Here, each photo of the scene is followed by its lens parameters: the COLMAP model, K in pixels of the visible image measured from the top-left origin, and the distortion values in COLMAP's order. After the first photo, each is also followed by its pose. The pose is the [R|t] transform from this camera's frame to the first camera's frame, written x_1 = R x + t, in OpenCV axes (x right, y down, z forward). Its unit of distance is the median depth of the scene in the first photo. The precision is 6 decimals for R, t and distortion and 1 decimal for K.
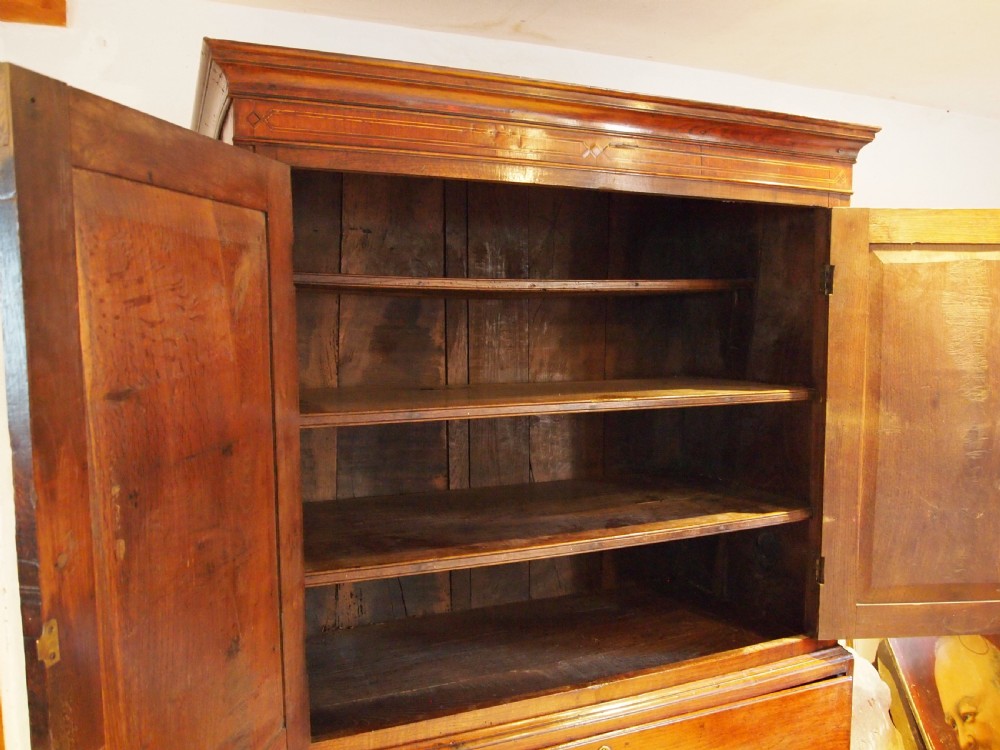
lens RADIAL K [[802.0, 0, 505.2], [0, 802.0, 378.9], [0, 0, 1]] dist [-0.048628, 0.002732]
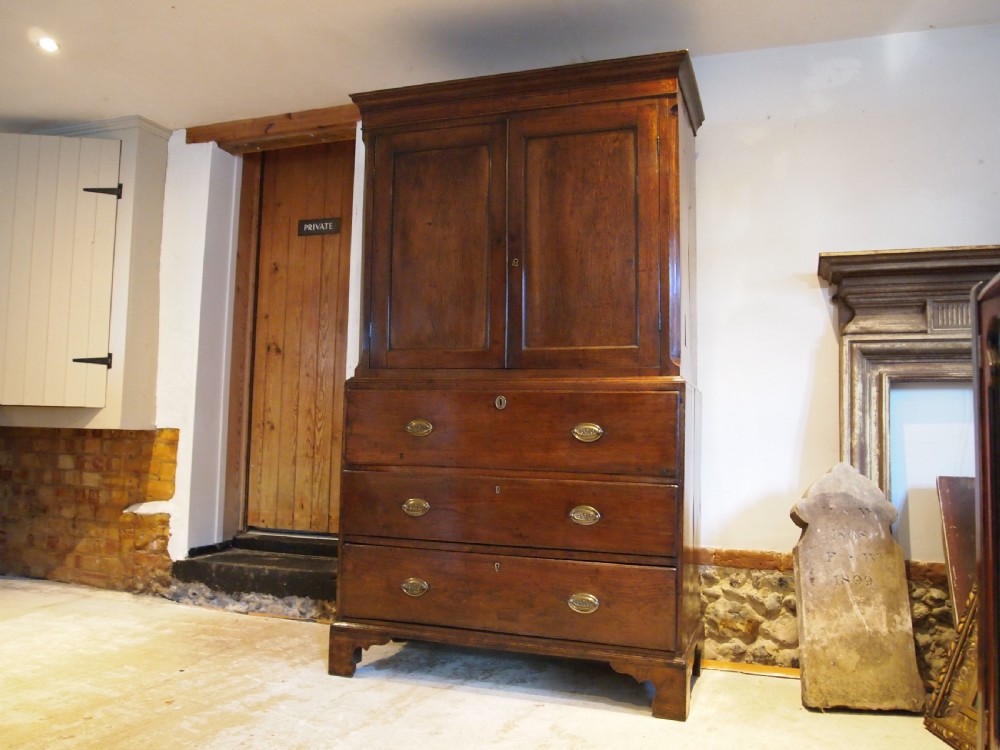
lens RADIAL K [[798.1, 0, 504.6], [0, 798.1, 378.7], [0, 0, 1]] dist [-0.051785, 0.004030]
pose [[0.735906, -0.027222, -0.676536, 1.257047], [-0.074229, 0.989925, -0.120574, 0.573612], [0.673003, 0.138950, 0.726471, -0.351074]]
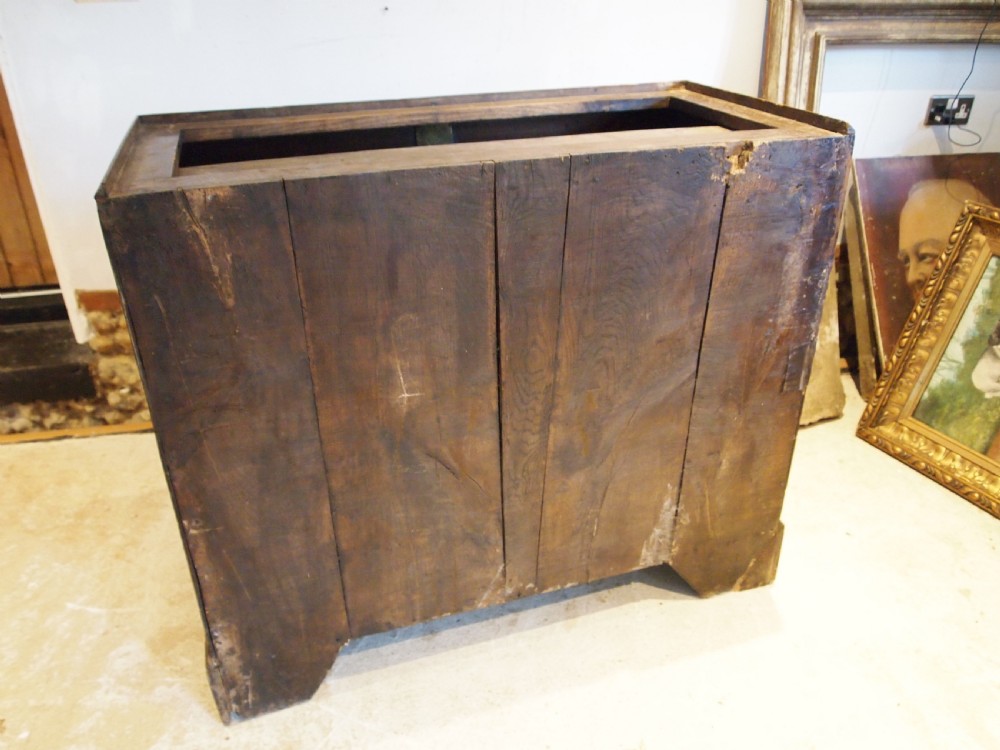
lens RADIAL K [[789.7, 0, 505.2], [0, 789.7, 379.7], [0, 0, 1]] dist [-0.049892, 0.000720]
pose [[0.971883, 0.105959, -0.210276, 0.469418], [-0.011467, 0.913268, 0.407197, 0.282307], [0.235184, -0.393337, 0.888805, -0.108760]]
